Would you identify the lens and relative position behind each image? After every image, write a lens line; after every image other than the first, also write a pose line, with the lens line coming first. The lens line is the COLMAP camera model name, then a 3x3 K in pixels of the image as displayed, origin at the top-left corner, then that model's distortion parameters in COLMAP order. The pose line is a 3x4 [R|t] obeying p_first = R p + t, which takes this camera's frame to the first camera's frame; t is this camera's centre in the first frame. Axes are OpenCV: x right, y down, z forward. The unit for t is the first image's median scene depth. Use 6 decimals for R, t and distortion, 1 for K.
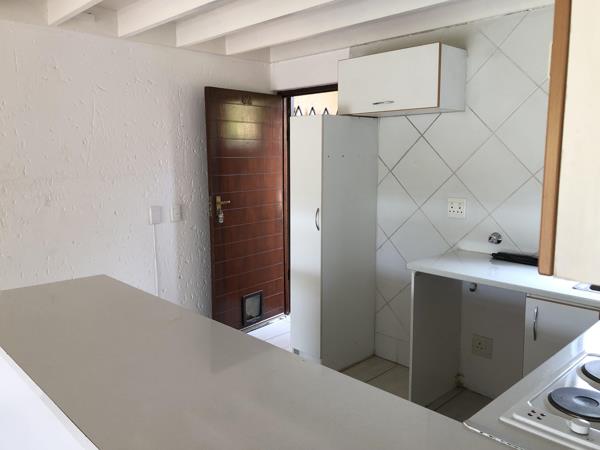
lens RADIAL K [[487.1, 0, 300.0], [0, 487.1, 225.0], [0, 0, 1]] dist [0.085032, -0.226650]
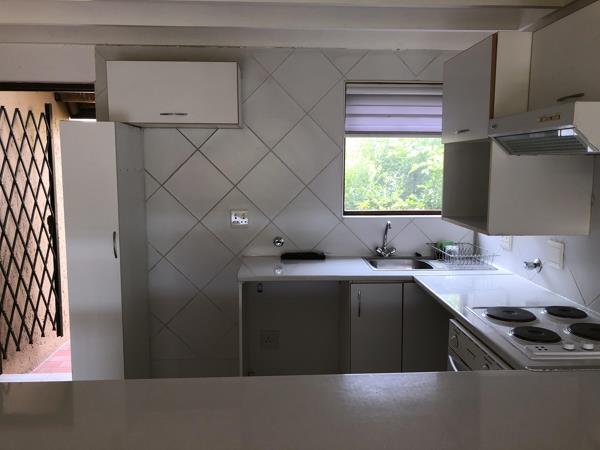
lens RADIAL K [[487.1, 0, 300.0], [0, 487.1, 225.0], [0, 0, 1]] dist [0.085032, -0.226650]
pose [[0.640745, -0.096154, 0.761709, -0.411256], [0.105461, 0.993745, 0.036731, -0.045349], [-0.760476, 0.056795, 0.646877, 0.211654]]
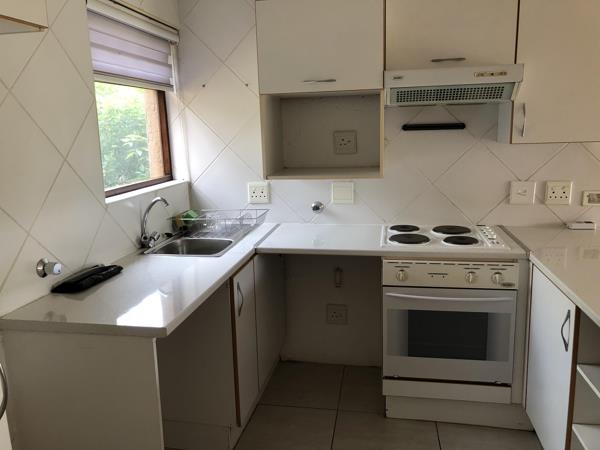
lens RADIAL K [[487.1, 0, 300.0], [0, 487.1, 225.0], [0, 0, 1]] dist [0.085032, -0.226650]
pose [[-0.593970, -0.141827, 0.791887, -0.264851], [0.141736, 0.950491, 0.276545, -0.137386], [-0.791903, 0.276498, -0.544461, 0.983765]]
